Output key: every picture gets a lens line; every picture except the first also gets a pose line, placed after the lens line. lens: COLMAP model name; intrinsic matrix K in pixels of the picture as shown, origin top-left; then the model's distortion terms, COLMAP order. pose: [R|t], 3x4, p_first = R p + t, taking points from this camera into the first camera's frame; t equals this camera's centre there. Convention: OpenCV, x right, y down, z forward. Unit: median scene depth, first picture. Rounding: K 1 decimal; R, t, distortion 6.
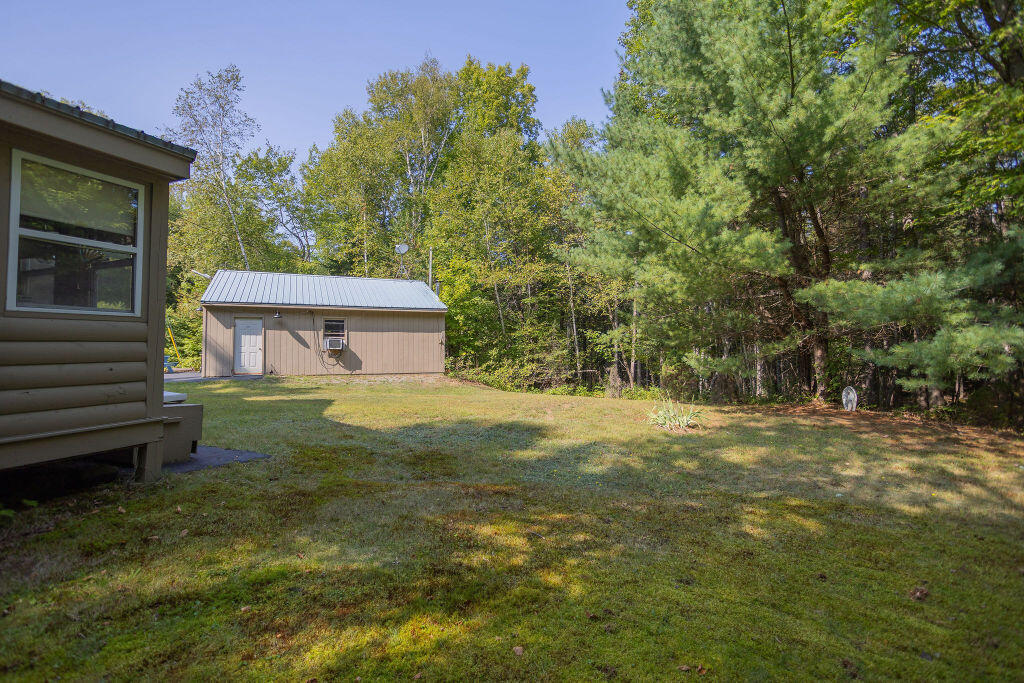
lens RADIAL K [[501.3, 0, 510.2], [0, 501.3, 341.1], [0, 0, 1]] dist [-0.035298, -0.000123]
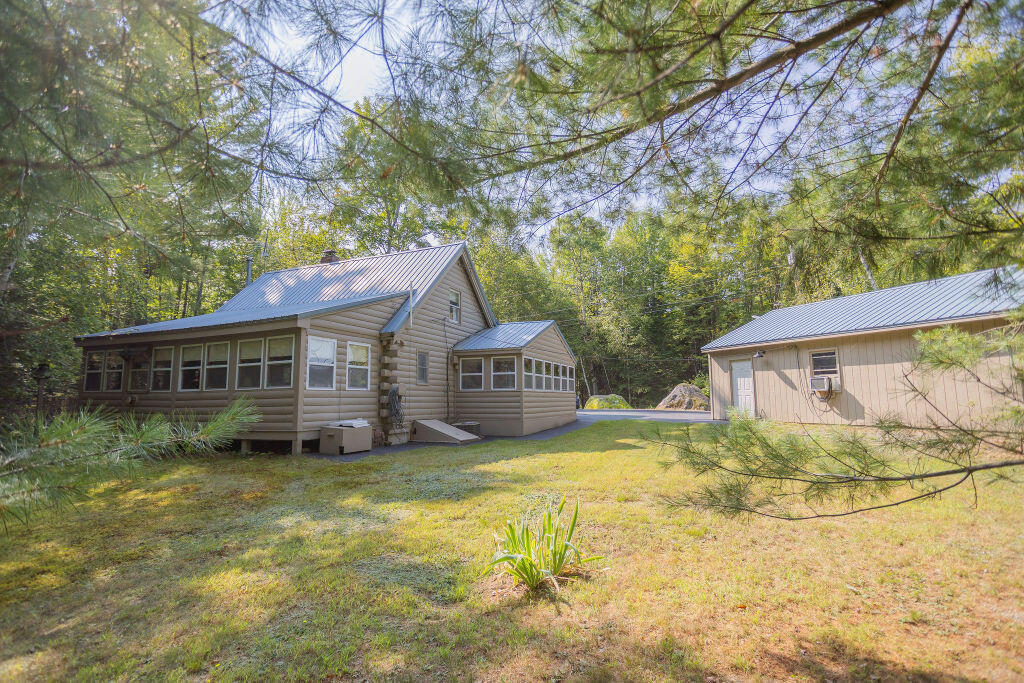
lens RADIAL K [[501.3, 0, 512.5], [0, 501.3, 337.3], [0, 0, 1]] dist [-0.035298, -0.000123]
pose [[-0.032773, -0.114659, -0.992864, 0.448607], [0.033772, 0.992703, -0.115755, 0.006703], [0.998892, -0.037324, -0.028661, 0.566949]]
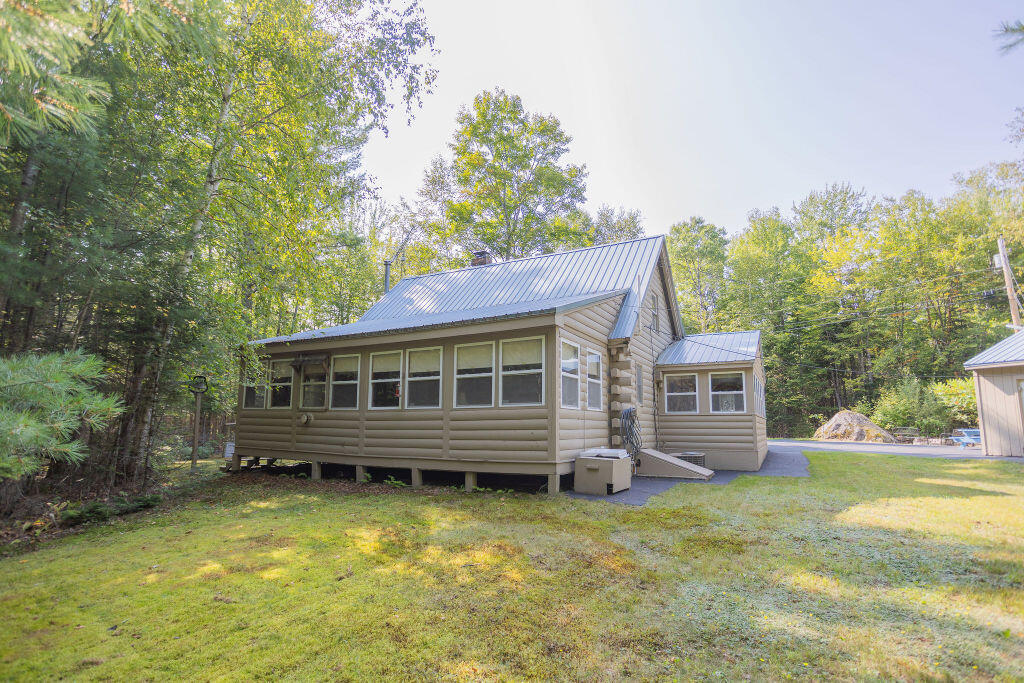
lens RADIAL K [[501.3, 0, 494.4], [0, 501.3, 368.6], [0, 0, 1]] dist [-0.035298, -0.000123]
pose [[-0.137598, -0.106075, -0.984792, 0.304779], [0.016213, 0.993875, -0.109318, 0.004414], [0.990355, -0.031009, -0.135036, 0.277526]]
